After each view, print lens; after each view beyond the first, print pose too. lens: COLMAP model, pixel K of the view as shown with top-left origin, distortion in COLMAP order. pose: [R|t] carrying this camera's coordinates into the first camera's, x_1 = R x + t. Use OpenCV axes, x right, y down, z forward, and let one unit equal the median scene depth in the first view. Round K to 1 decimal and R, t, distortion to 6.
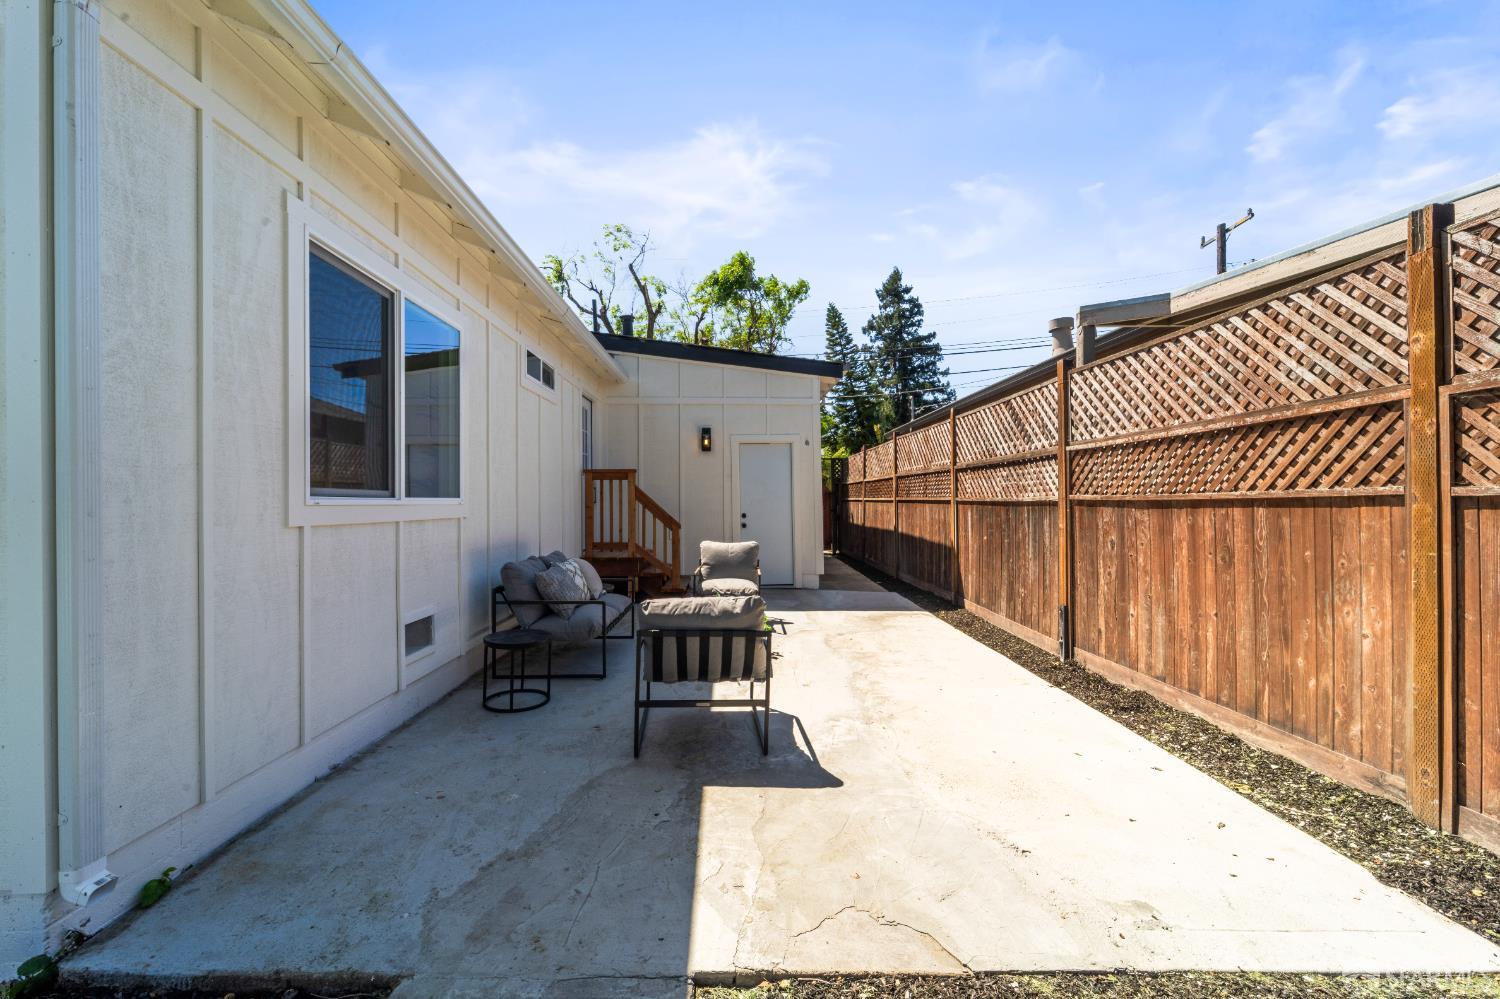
lens RADIAL K [[616.8, 0, 747.0], [0, 616.8, 500.2], [0, 0, 1]] dist [0.001538, -0.000154]
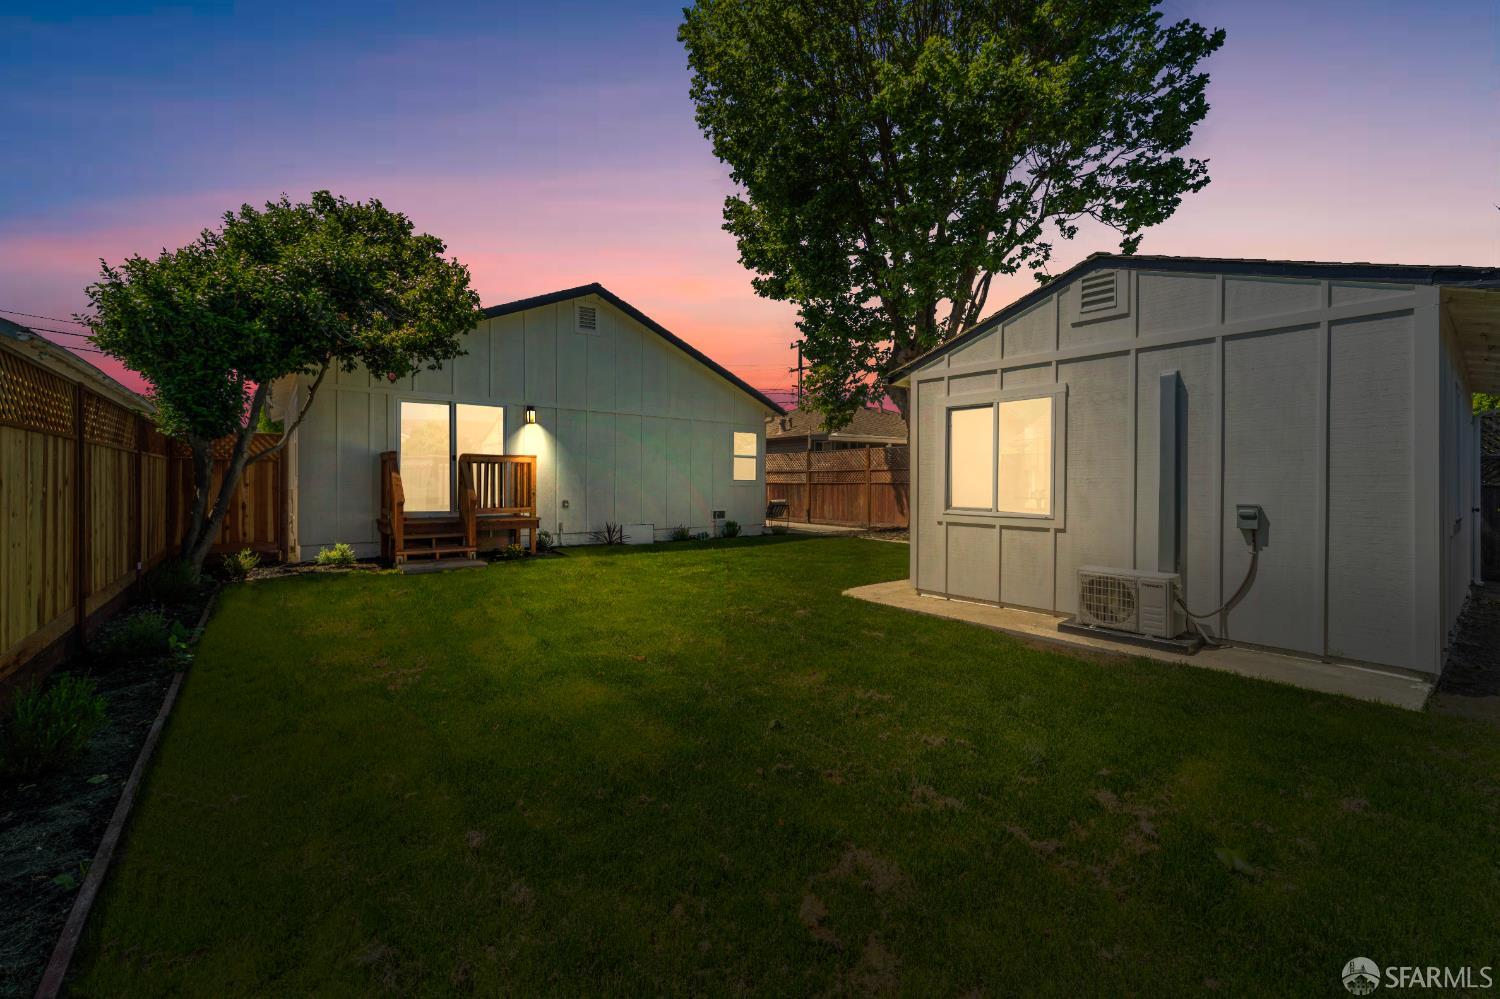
lens RADIAL K [[616.8, 0, 750.9], [0, 616.8, 492.7], [0, 0, 1]] dist [0.001538, -0.000154]
pose [[0.808577, 0.006383, 0.588356, -3.132436], [-0.011327, 0.999925, 0.004718, 0.069486], [-0.588282, -0.010480, 0.808588, -2.967308]]
